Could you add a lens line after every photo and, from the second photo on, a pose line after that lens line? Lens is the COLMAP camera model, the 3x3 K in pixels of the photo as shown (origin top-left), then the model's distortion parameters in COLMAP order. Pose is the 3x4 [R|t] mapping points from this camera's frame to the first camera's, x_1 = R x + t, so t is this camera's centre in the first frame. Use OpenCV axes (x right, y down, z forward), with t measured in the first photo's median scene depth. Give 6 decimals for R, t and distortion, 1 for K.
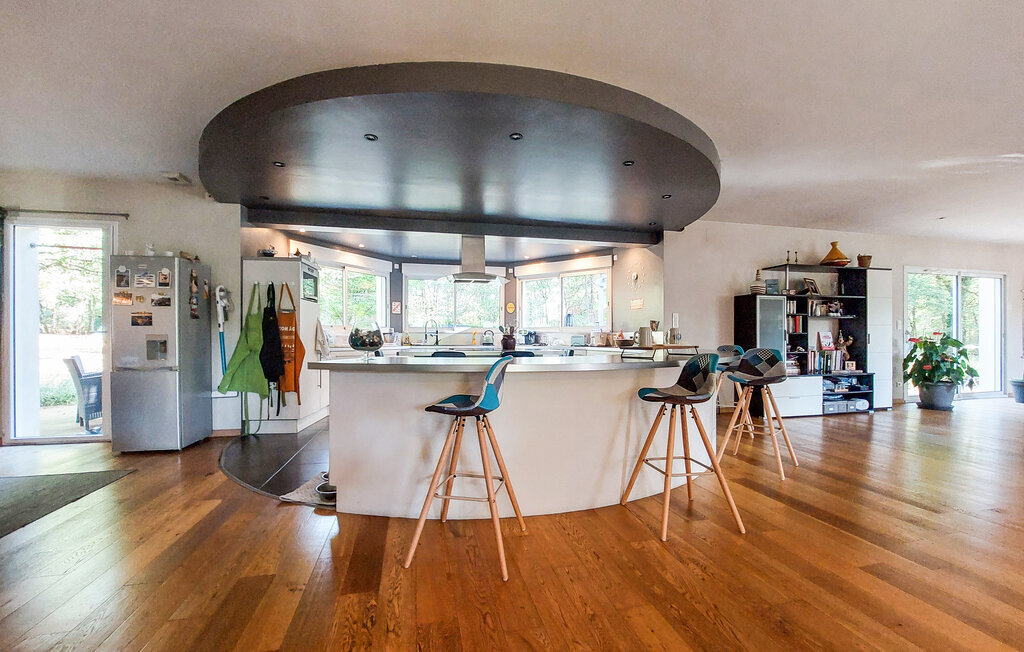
lens RADIAL K [[413.7, 0, 512.0], [0, 413.7, 326.0], [0, 0, 1]] dist [-0.000299, -0.000047]
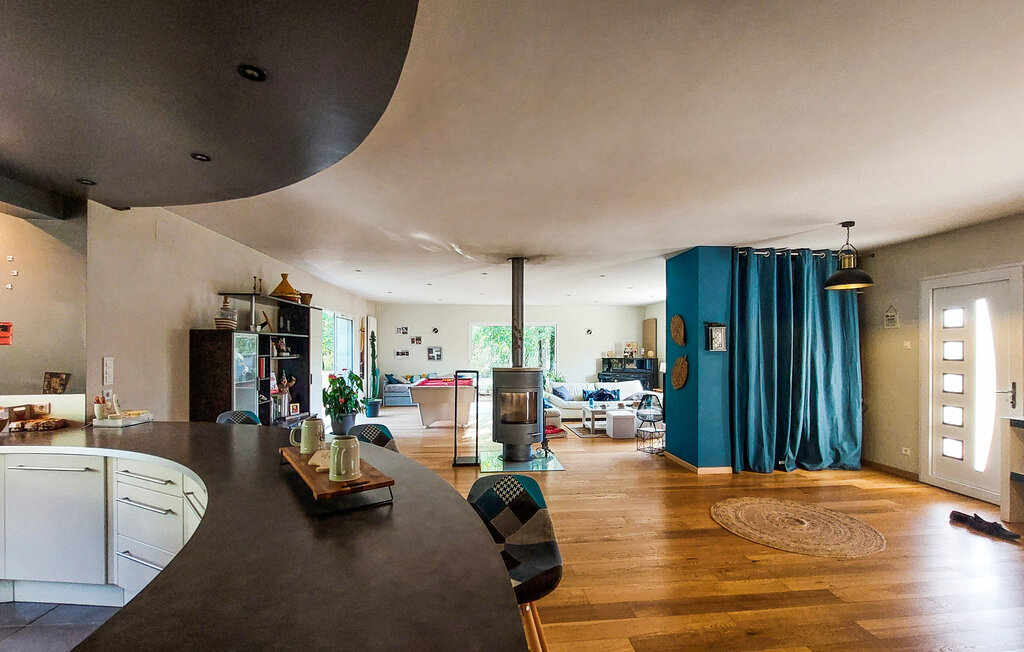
lens RADIAL K [[440.7, 0, 511.6], [0, 440.7, 346.0], [0, 0, 1]] dist [-0.000424, -0.000077]
pose [[0.131288, 0.003884, 0.991337, -0.112780], [-0.022730, 0.999741, -0.000907, -0.056609], [-0.991084, -0.022414, 0.131342, 0.386135]]
